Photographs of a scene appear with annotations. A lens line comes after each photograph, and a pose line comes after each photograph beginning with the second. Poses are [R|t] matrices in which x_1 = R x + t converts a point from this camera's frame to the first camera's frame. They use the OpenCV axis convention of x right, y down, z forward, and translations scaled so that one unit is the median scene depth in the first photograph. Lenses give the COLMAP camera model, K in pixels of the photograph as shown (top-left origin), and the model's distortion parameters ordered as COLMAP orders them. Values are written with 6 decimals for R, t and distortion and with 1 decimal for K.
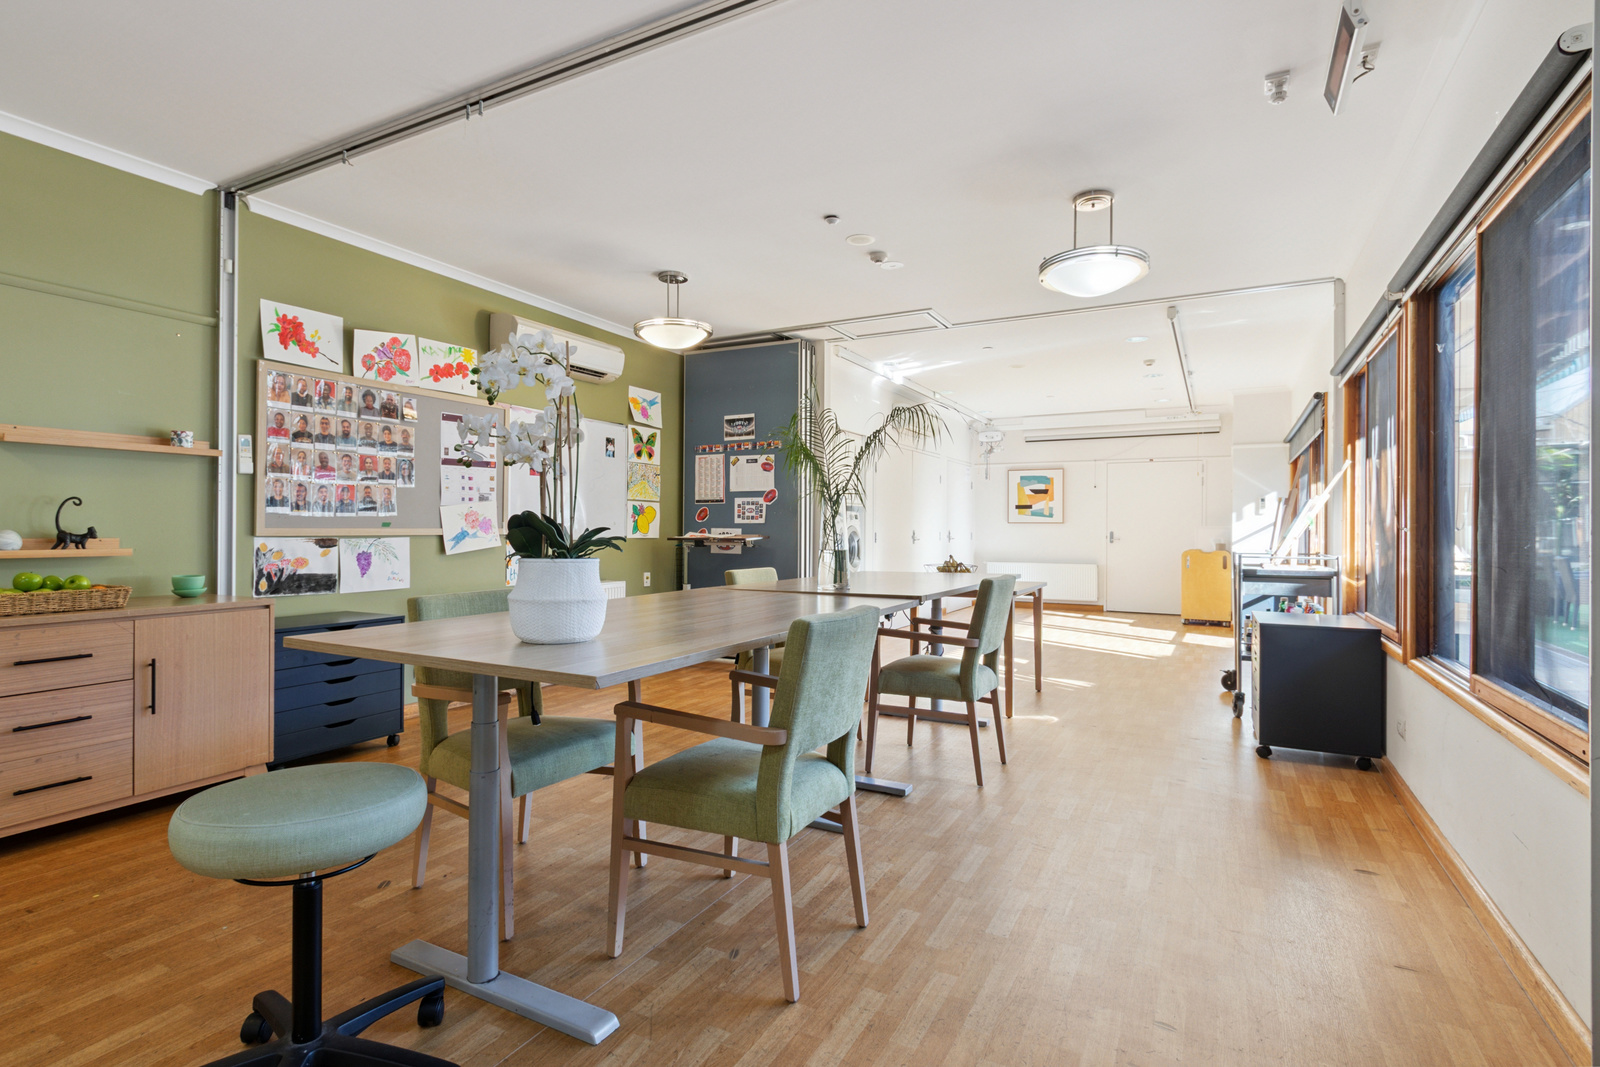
lens RADIAL K [[804.7, 0, 798.5], [0, 804.7, 533.0], [0, 0, 1]] dist [0.005041, -0.000159]
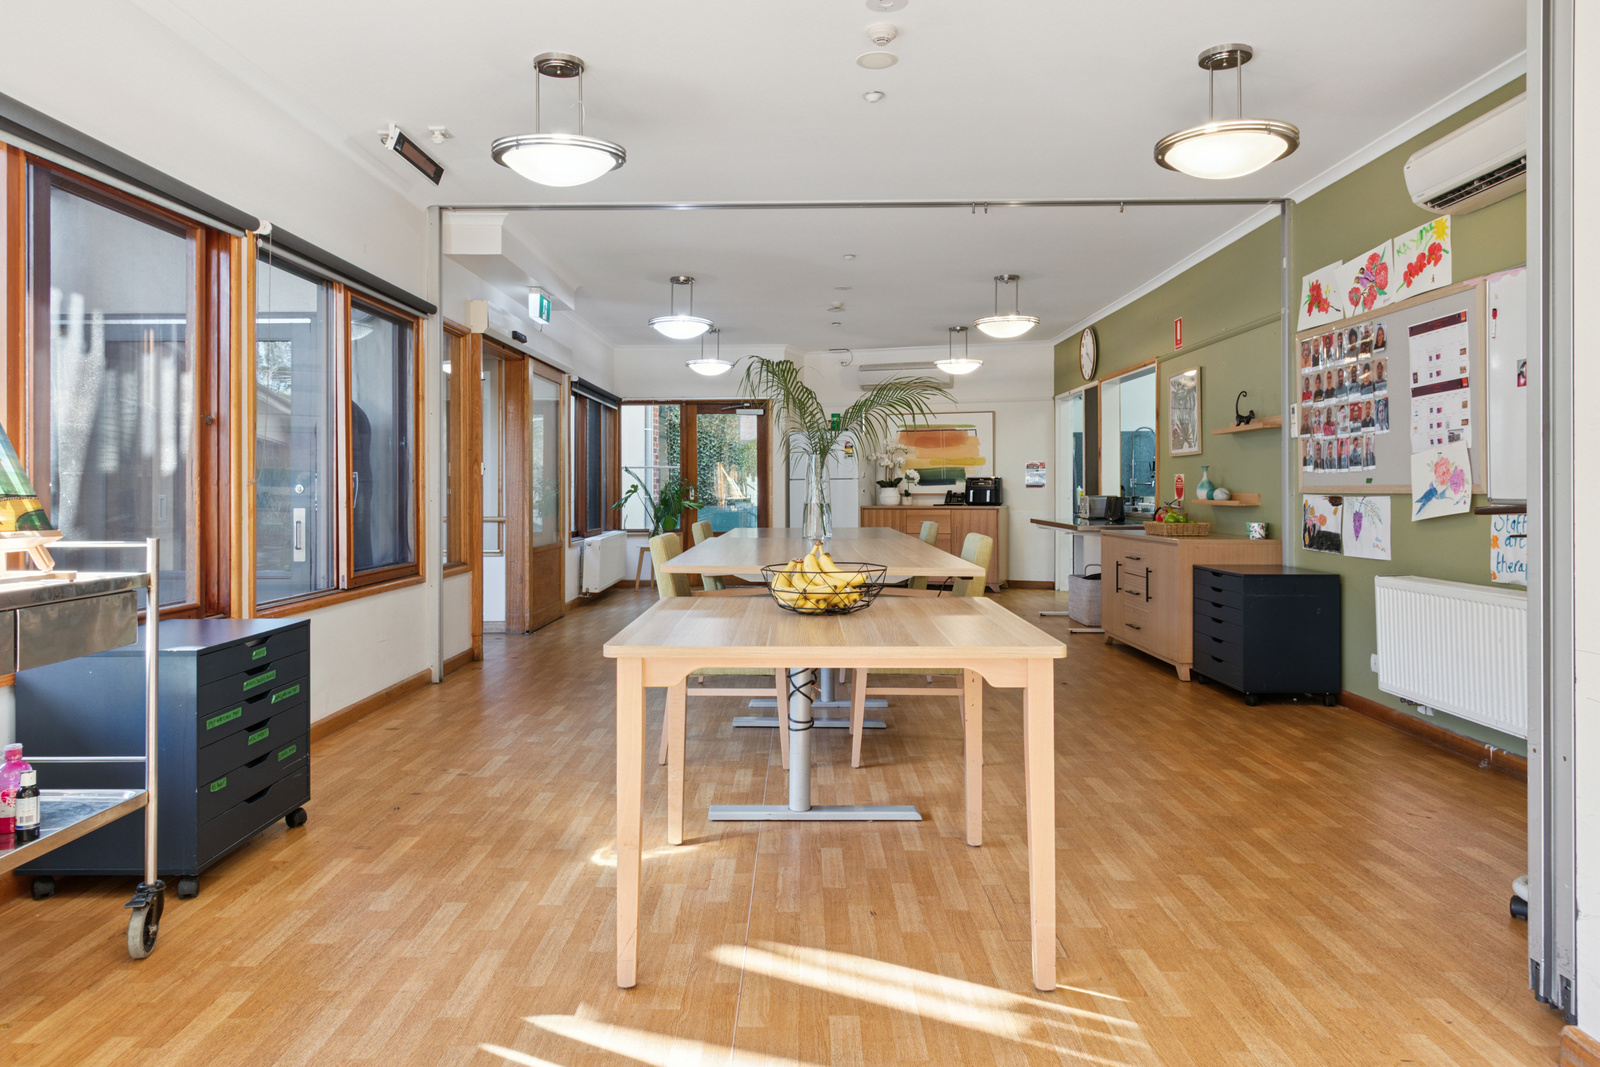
lens RADIAL K [[1069.6, 0, 794.5], [0, 1069.6, 486.0], [0, 0, 1]] dist [-0.006265, 0.002679]
pose [[-0.890157, -0.001044, -0.455653, 0.438990], [-0.000001, 0.999997, -0.002289, -0.001909], [0.455654, -0.002038, -0.890155, 1.419376]]
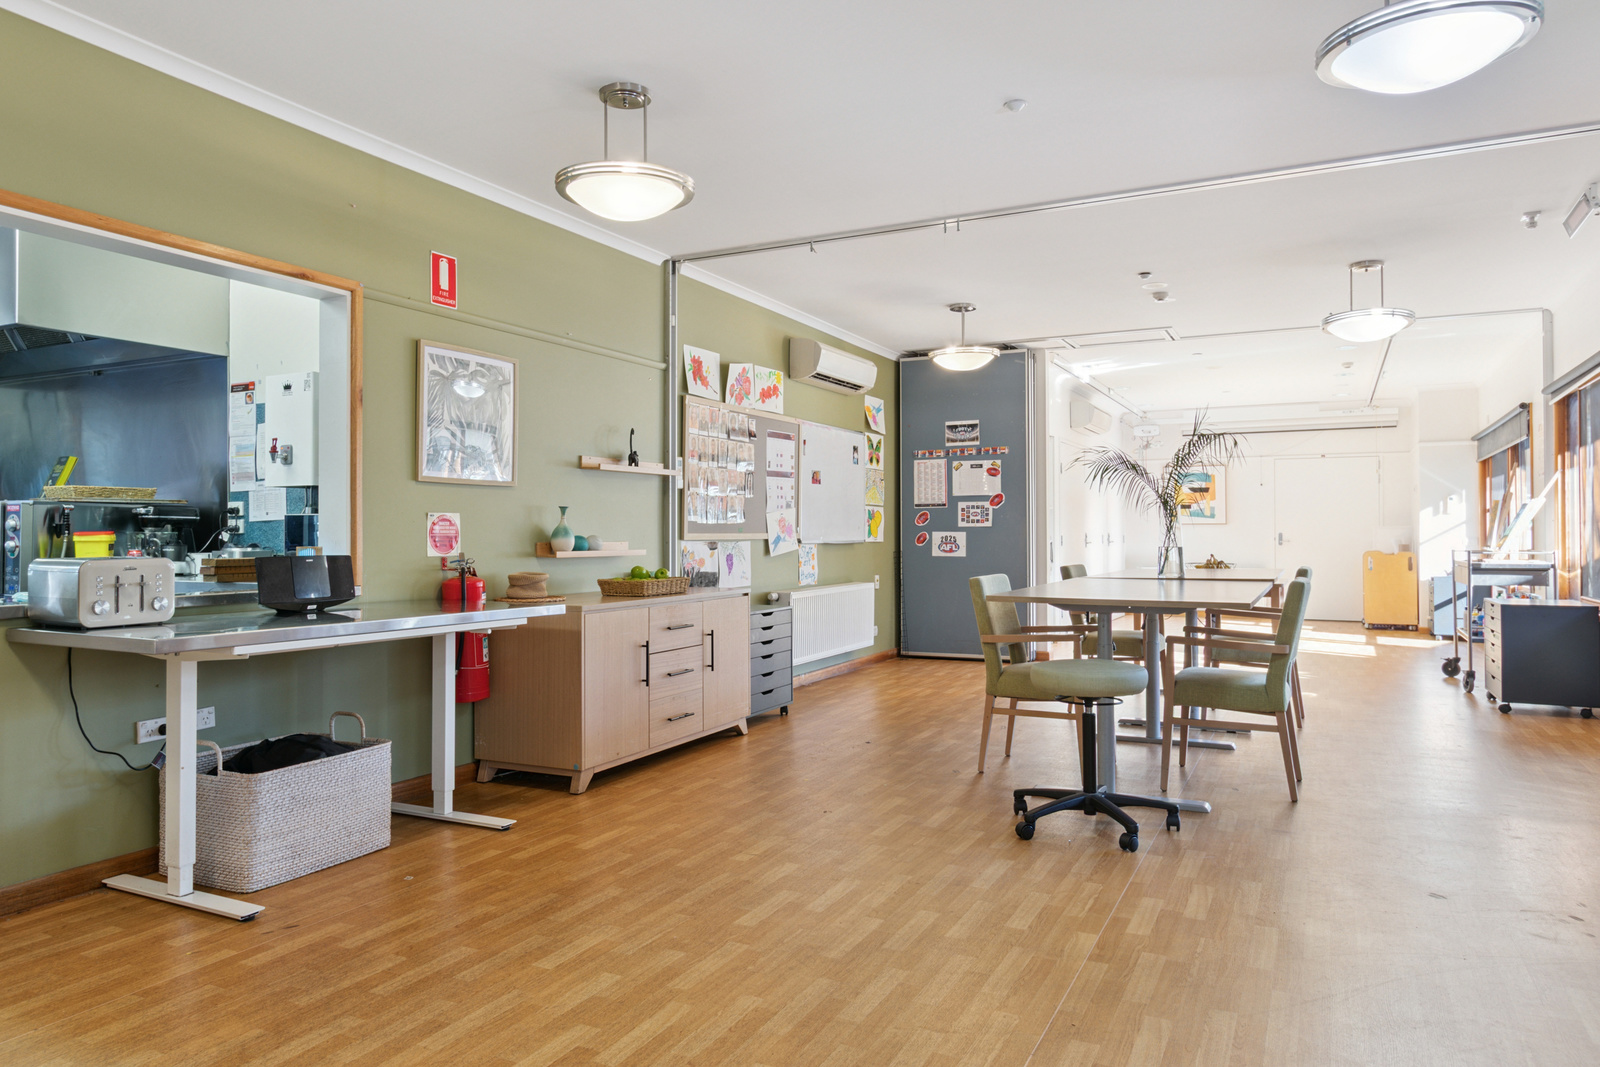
lens RADIAL K [[1069.6, 0, 798.5], [0, 1069.6, 527.3], [0, 0, 1]] dist [-0.006265, 0.002679]
pose [[0.999777, -0.006994, 0.019949, -0.379162], [0.007214, 0.999914, -0.010971, 0.002489], [-0.019871, 0.011113, 0.999741, -0.435899]]
